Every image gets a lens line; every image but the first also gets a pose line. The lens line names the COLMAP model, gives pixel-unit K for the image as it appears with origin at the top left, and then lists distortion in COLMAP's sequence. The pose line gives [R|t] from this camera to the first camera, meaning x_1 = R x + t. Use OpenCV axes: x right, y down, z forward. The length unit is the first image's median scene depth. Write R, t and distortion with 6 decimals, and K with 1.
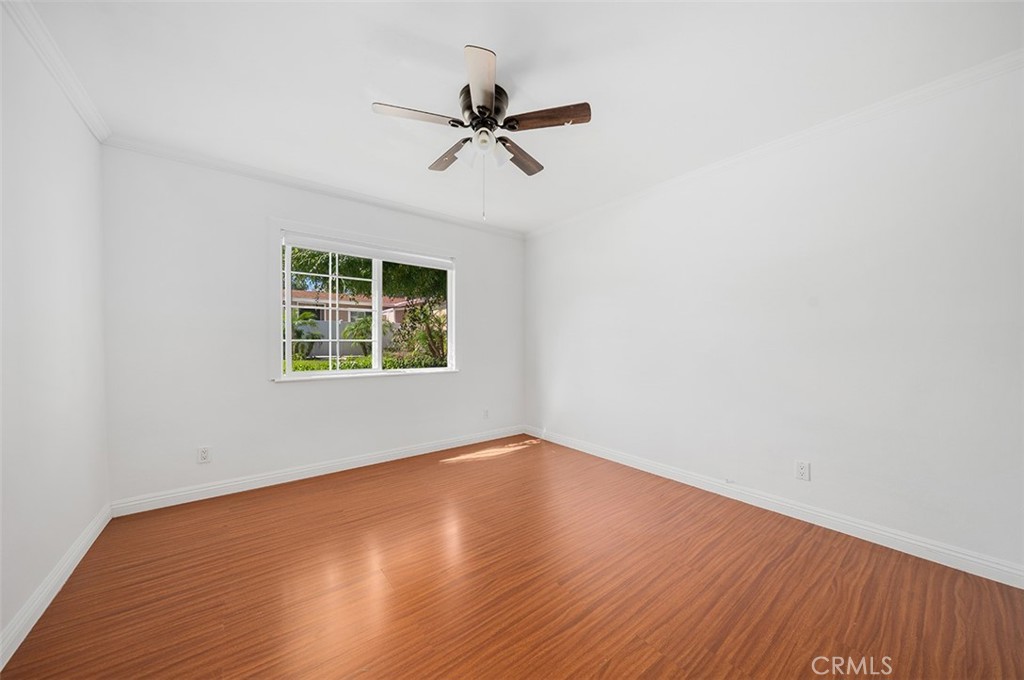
lens RADIAL K [[350.5, 0, 511.8], [0, 350.5, 340.3], [0, 0, 1]] dist [-0.009106, 0.000519]
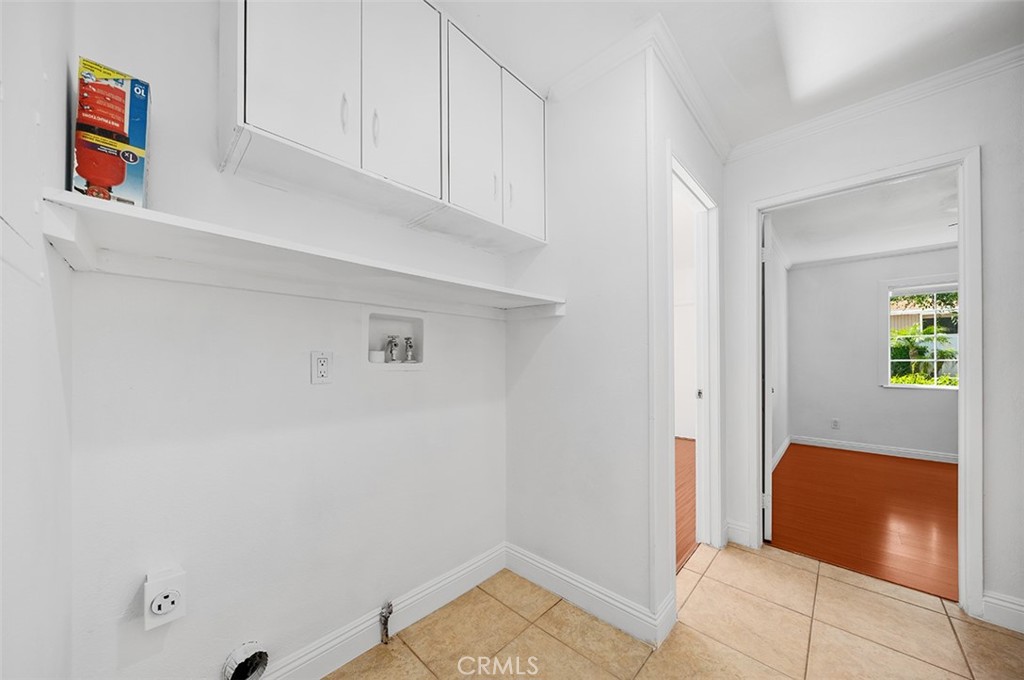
lens RADIAL K [[350.5, 0, 506.9], [0, 350.5, 356.9], [0, 0, 1]] dist [-0.009106, 0.000519]
pose [[0.138798, -0.002800, -0.990317, 0.127637], [-0.000901, 0.999995, -0.002954, -0.001241], [0.990320, 0.001303, 0.138794, -0.180387]]
